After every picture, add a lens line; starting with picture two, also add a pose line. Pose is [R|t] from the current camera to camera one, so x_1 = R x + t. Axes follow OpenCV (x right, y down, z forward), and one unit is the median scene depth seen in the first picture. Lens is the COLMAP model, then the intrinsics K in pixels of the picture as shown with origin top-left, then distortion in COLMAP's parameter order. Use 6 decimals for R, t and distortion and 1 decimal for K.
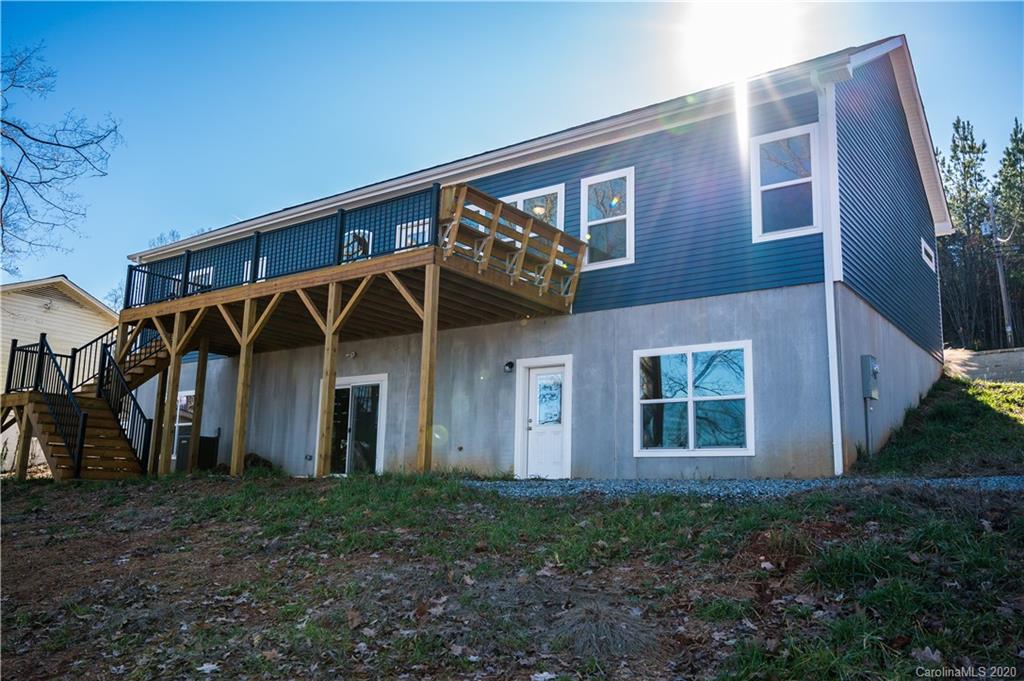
lens RADIAL K [[835.0, 0, 511.5], [0, 835.0, 343.7], [0, 0, 1]] dist [-0.011498, -0.014490]
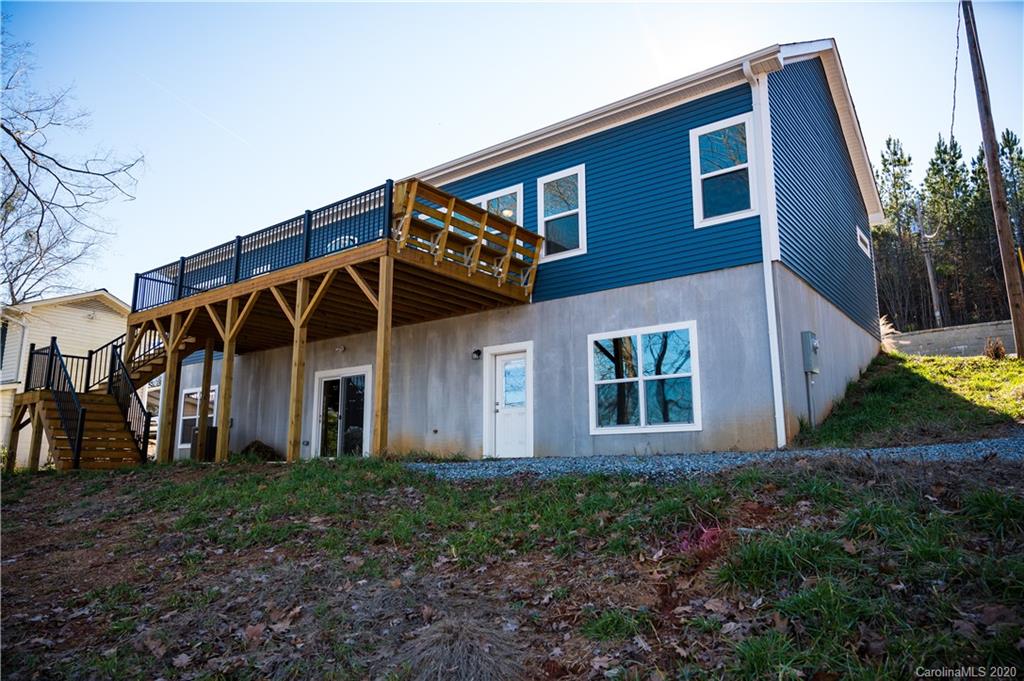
lens RADIAL K [[696.6, 0, 512.5], [0, 696.6, 336.9], [0, 0, 1]] dist [-0.020720, -0.000154]
pose [[0.999490, -0.030067, -0.010801, 0.062500], [0.029988, 0.999522, -0.007469, 0.015200], [0.011020, 0.007141, 0.999914, 0.116096]]
